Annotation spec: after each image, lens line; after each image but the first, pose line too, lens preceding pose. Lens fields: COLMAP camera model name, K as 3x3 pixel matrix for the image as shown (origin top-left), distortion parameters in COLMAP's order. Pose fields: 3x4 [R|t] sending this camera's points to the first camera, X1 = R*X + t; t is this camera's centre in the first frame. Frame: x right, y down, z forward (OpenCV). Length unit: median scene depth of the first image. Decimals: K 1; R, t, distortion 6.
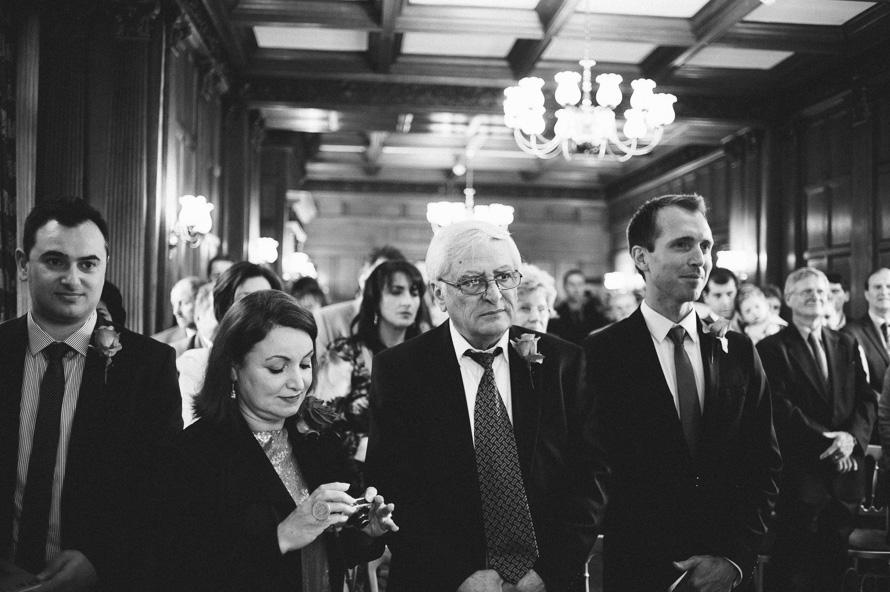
lens RADIAL K [[899.8, 0, 438.8], [0, 899.8, 301.8], [0, 0, 1]] dist [-0.055337, 0.000000]
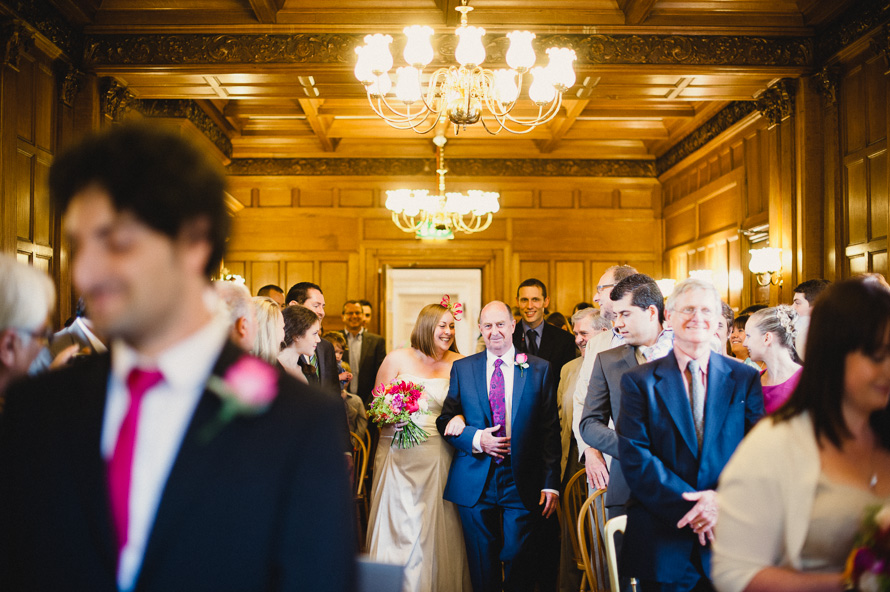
lens RADIAL K [[1285.9, 0, 445.4], [0, 1285.9, 291.8], [0, 0, 1]] dist [-0.128128, 0.000000]
pose [[0.996975, -0.019500, -0.075235, 0.139693], [0.017919, 0.999606, -0.021625, -0.002290], [0.075627, 0.020211, 0.996931, -0.048372]]
